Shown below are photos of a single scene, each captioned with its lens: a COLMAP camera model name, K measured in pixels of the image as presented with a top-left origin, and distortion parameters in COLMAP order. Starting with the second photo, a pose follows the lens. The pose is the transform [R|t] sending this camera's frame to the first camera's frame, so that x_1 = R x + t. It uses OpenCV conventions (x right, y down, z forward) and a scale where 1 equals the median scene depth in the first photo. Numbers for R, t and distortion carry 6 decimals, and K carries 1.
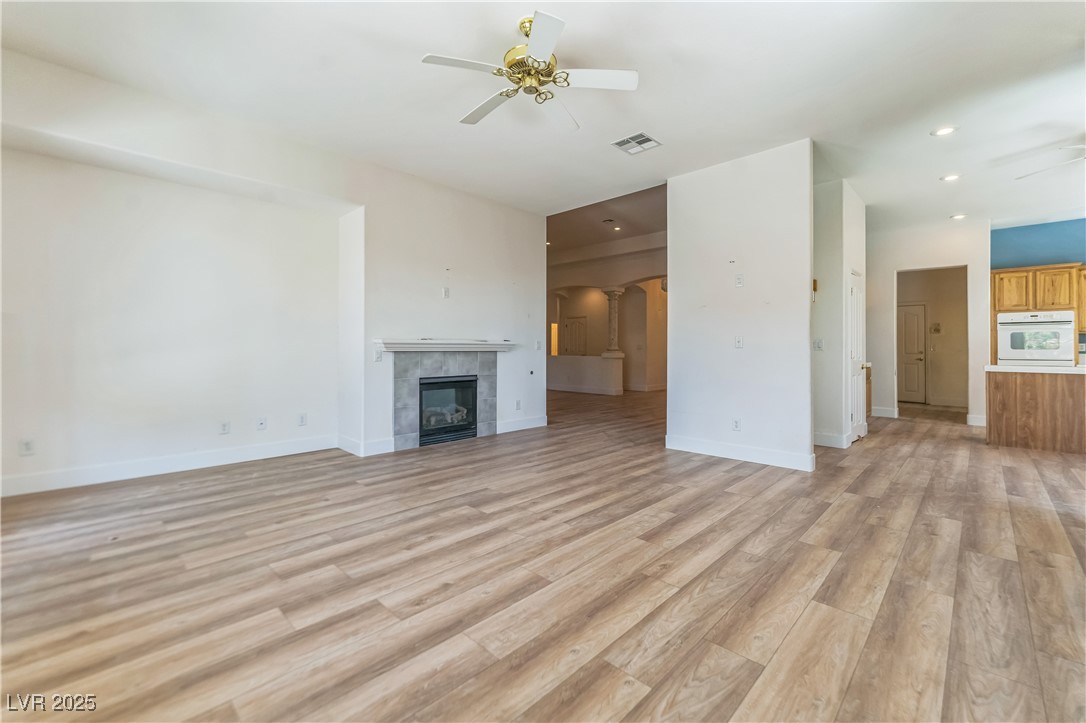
lens RADIAL K [[444.9, 0, 544.9], [0, 444.9, 345.4], [0, 0, 1]] dist [-0.002579, -0.000104]
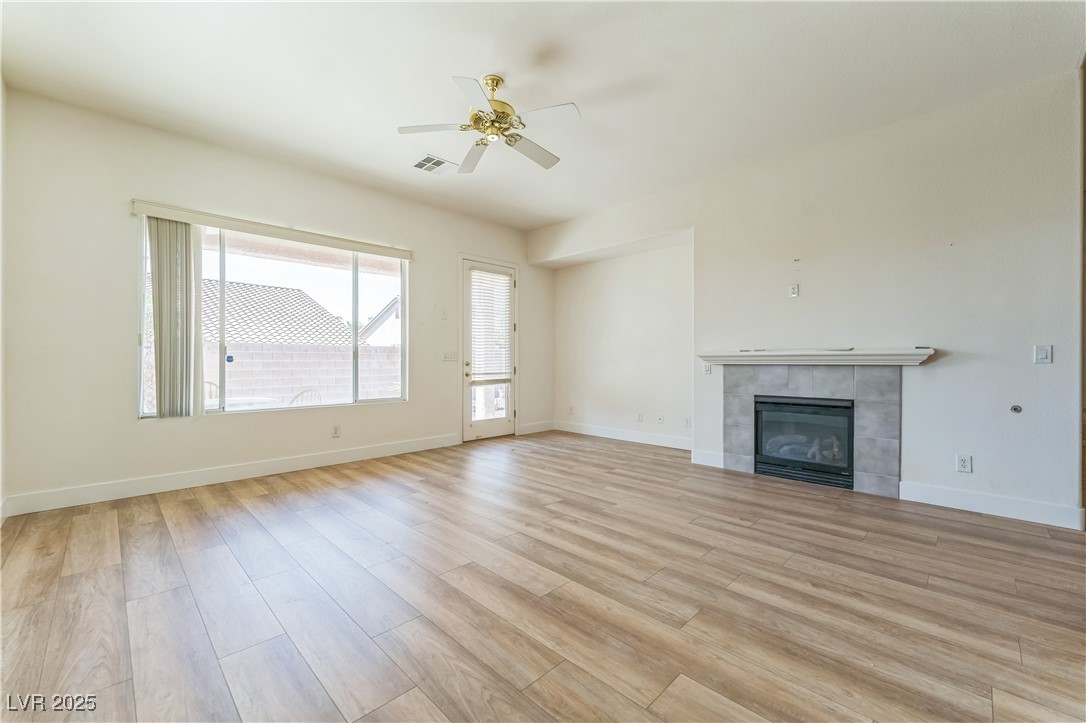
lens RADIAL K [[432.6, 0, 543.0], [0, 432.6, 361.5], [0, 0, 1]] dist [-0.001814, 0.000076]
pose [[0.000327, -0.002615, -0.999997, 0.858776], [0.008139, 0.999963, -0.002612, 0.009473], [0.999967, -0.008138, 0.000349, 0.880243]]
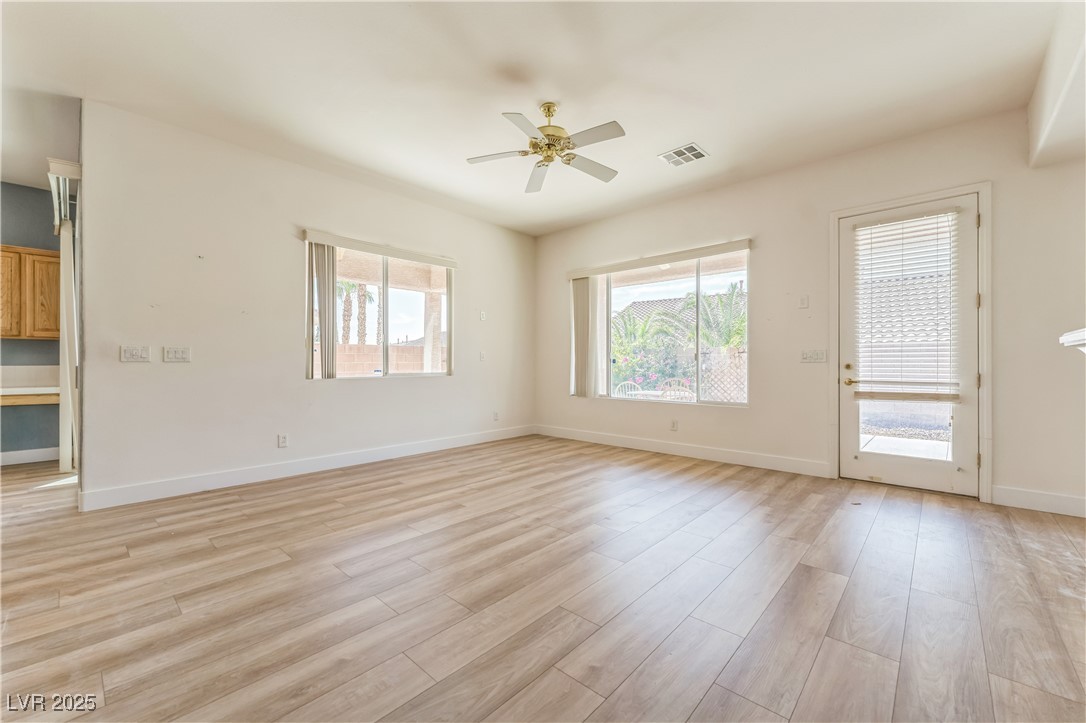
lens RADIAL K [[440.6, 0, 543.0], [0, 440.6, 361.5], [0, 0, 1]] dist [0.001749, -0.000021]
pose [[-0.998925, -0.004509, -0.046137, 0.032081], [-0.003959, 0.999920, -0.012013, 0.015503], [0.046187, -0.011818, -0.998863, 1.768263]]
